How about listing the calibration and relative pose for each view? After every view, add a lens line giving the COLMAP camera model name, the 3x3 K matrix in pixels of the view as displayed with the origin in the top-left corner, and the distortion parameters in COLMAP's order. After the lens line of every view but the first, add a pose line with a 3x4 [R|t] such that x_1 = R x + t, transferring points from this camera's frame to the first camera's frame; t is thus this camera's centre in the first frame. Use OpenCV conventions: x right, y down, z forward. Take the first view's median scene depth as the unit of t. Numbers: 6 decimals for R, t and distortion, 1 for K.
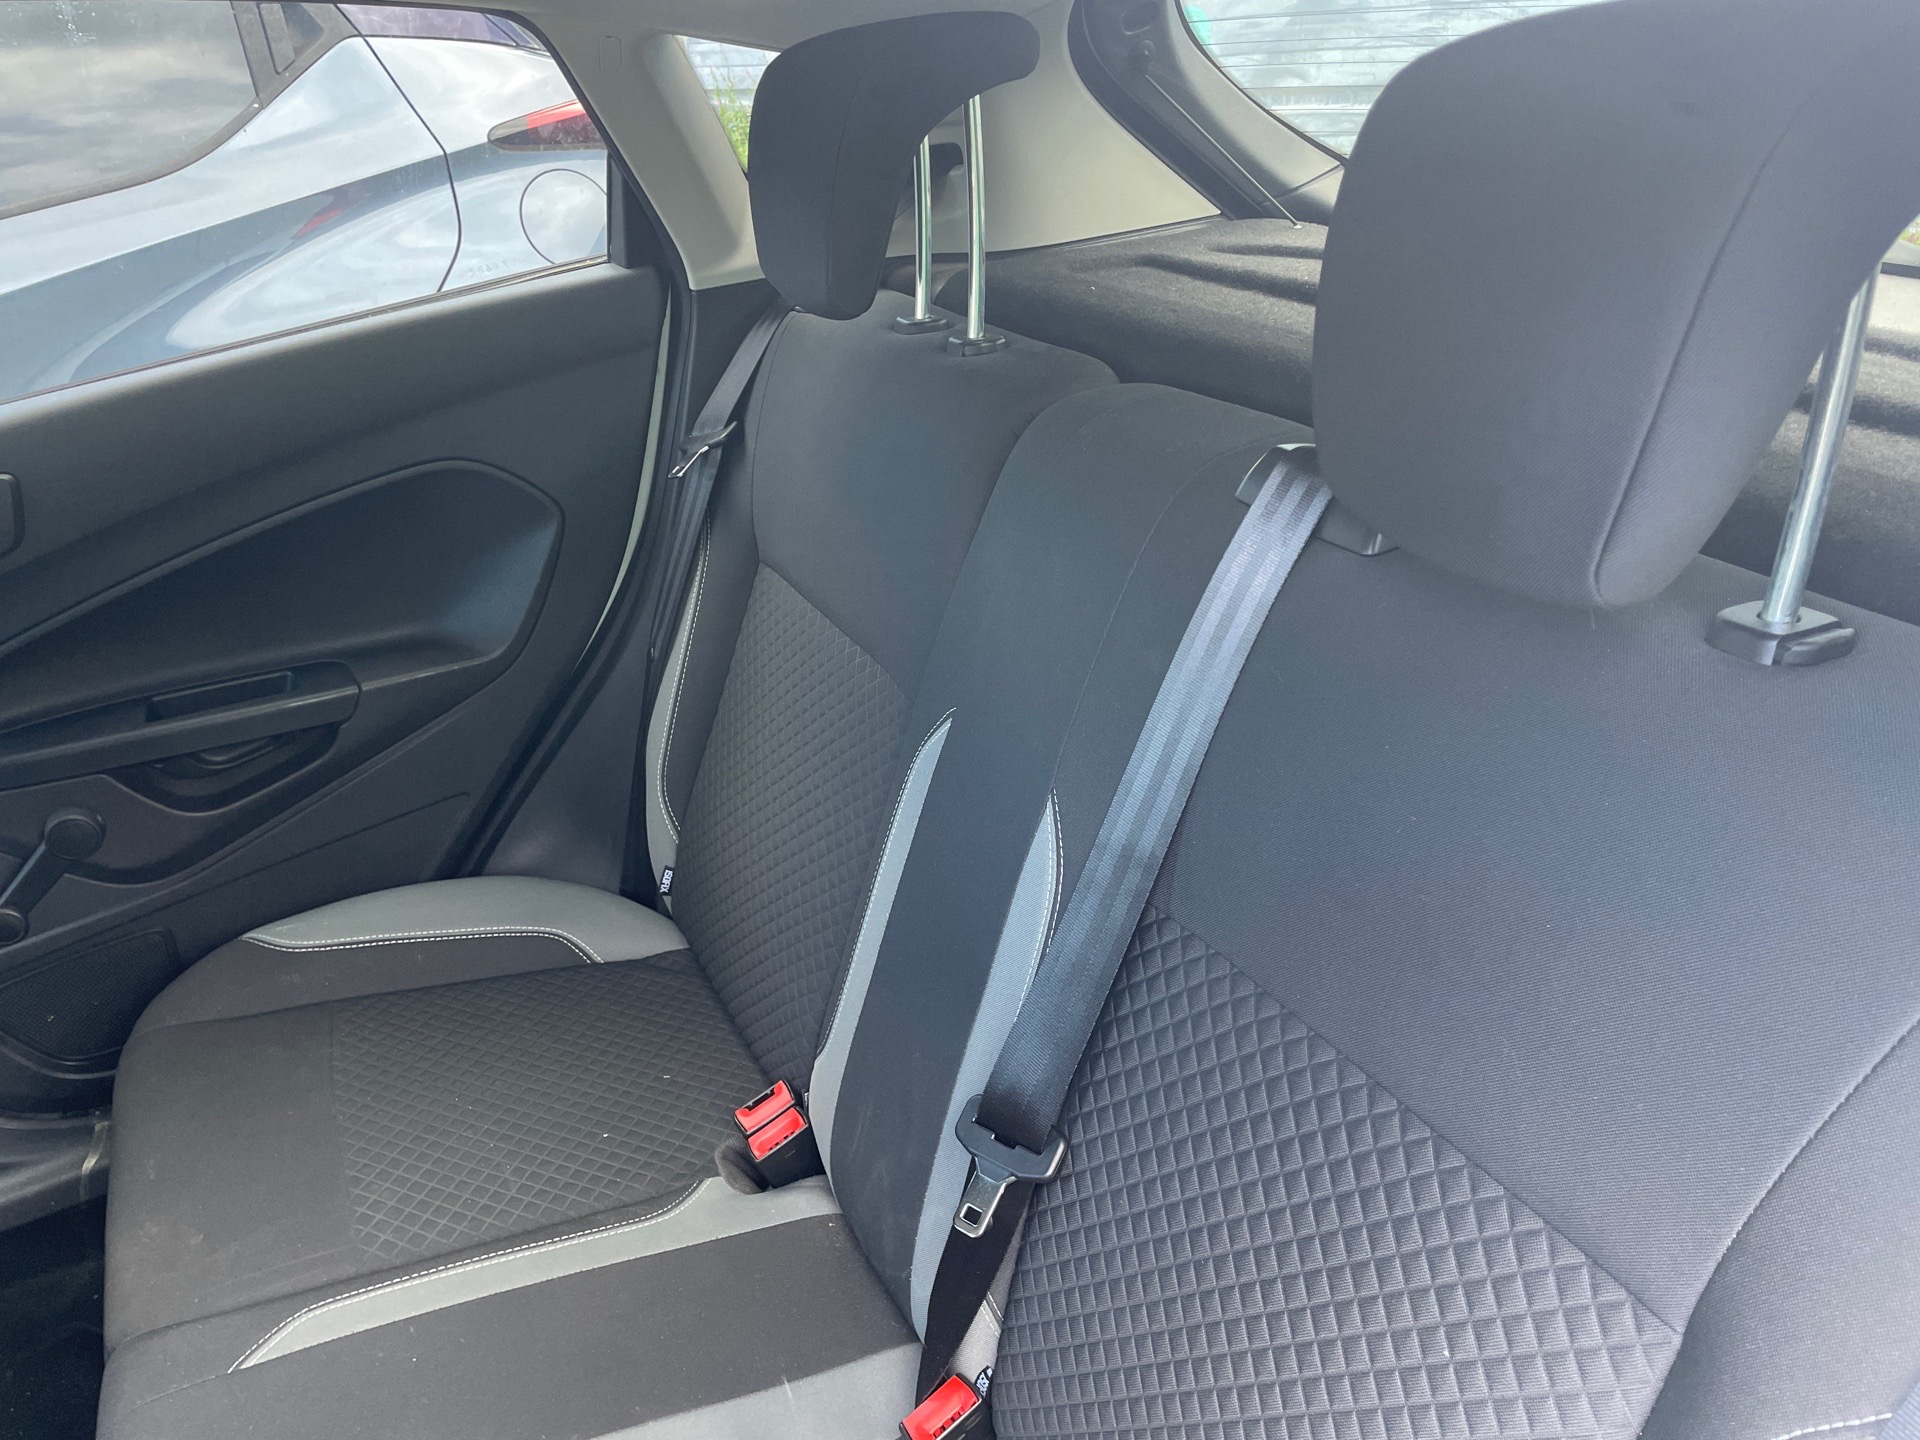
lens RADIAL K [[1464.6, 0, 967.2], [0, 1464.6, 710.8], [0, 0, 1]] dist [0.087399, -0.124005]
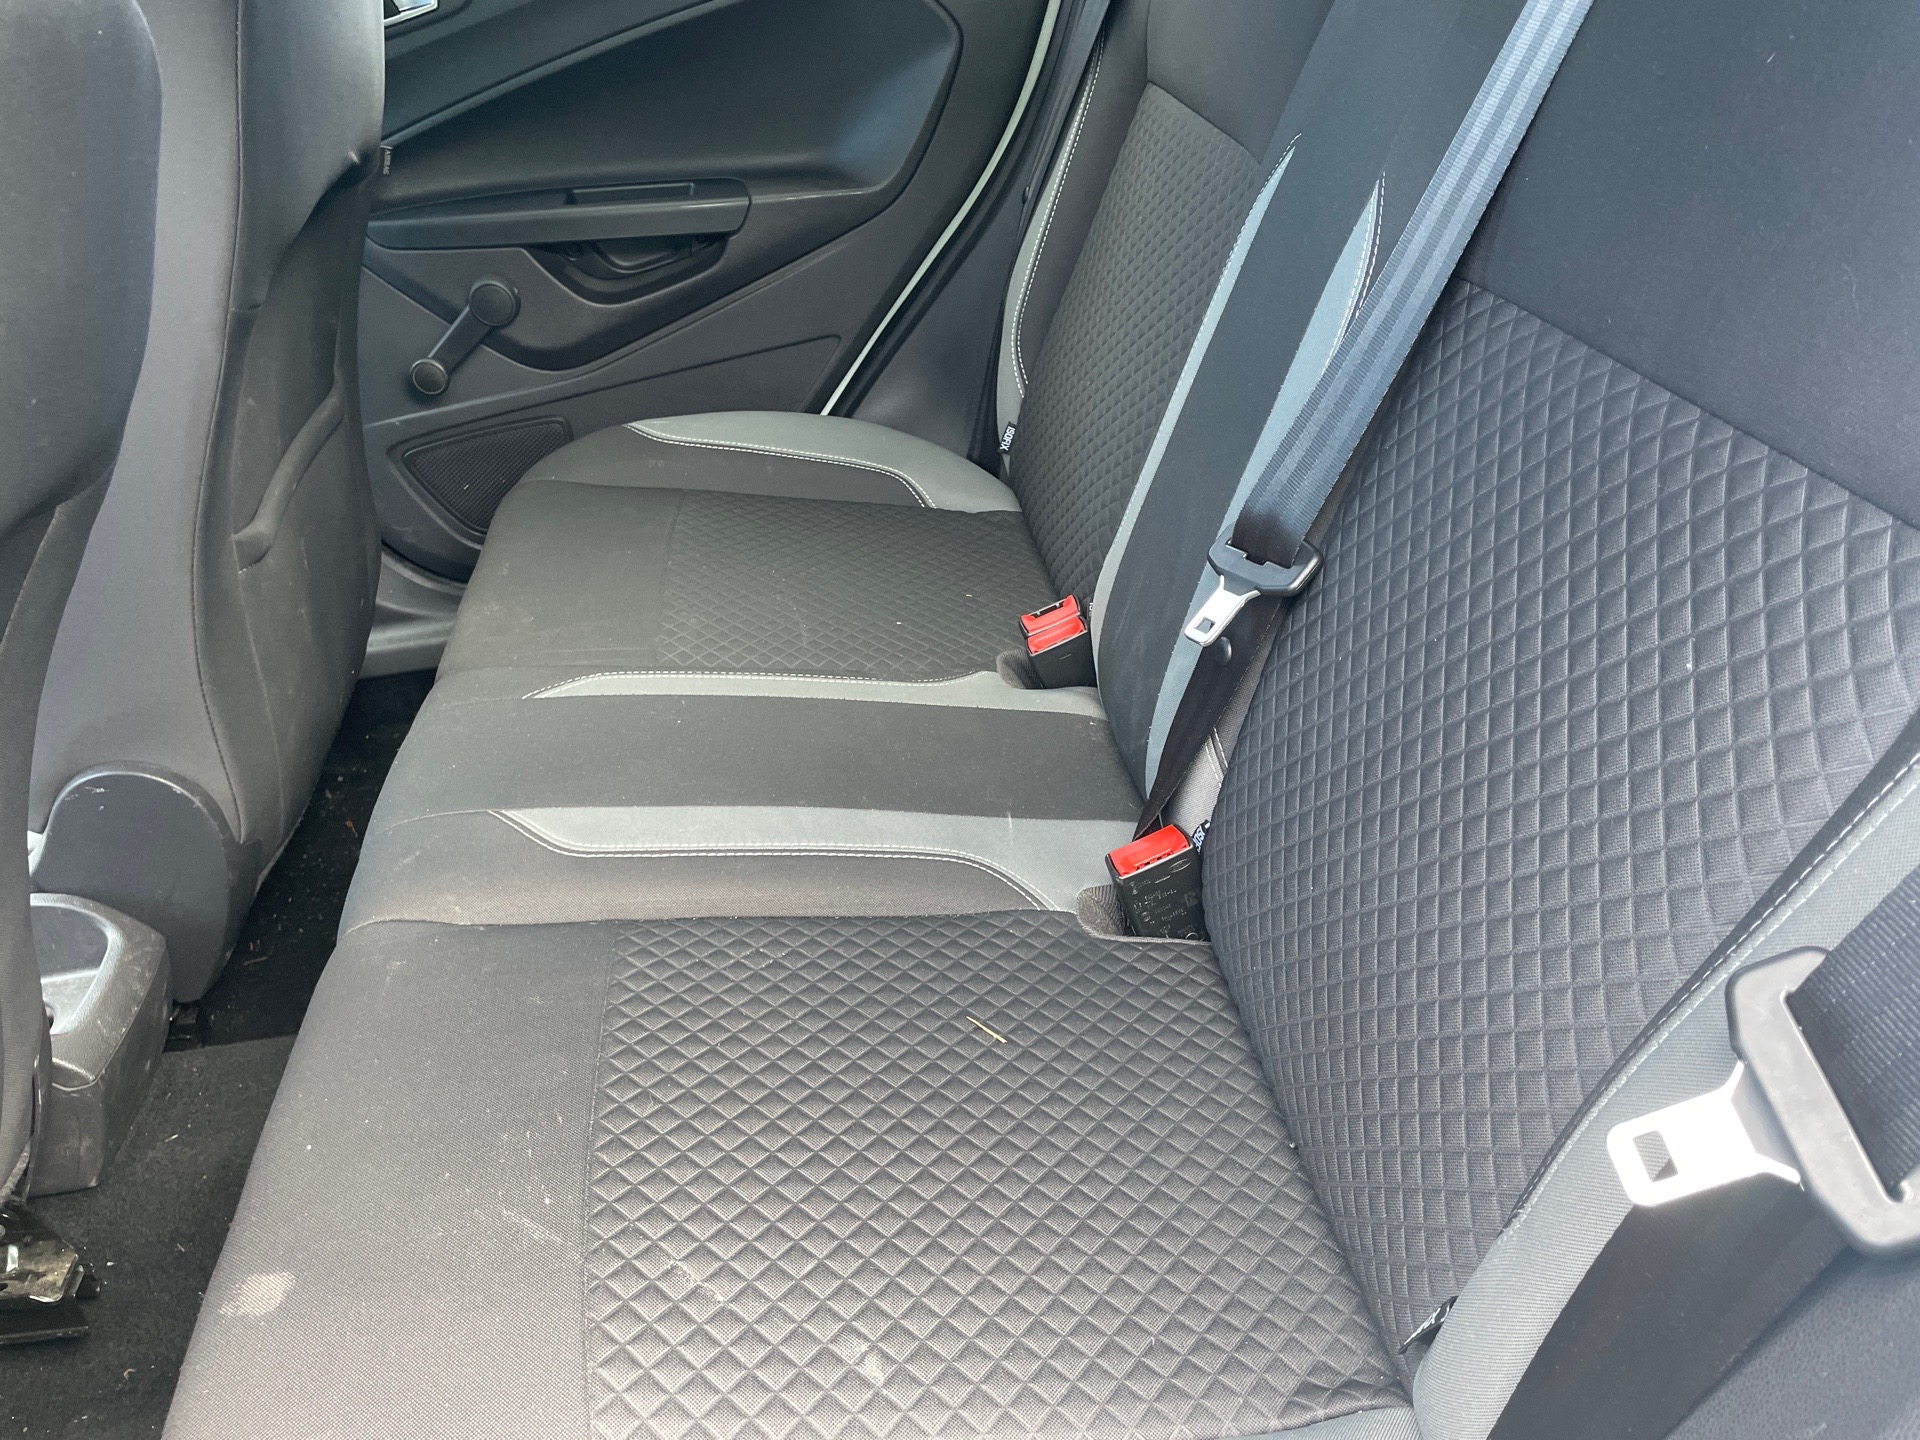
lens RADIAL K [[1464.6, 0, 967.2], [0, 1464.6, 710.8], [0, 0, 1]] dist [0.087399, -0.124005]
pose [[0.945200, 0.173285, -0.276712, 0.091145], [-0.142707, 0.981555, 0.127218, 0.213194], [0.293653, -0.080758, 0.952495, 0.046773]]
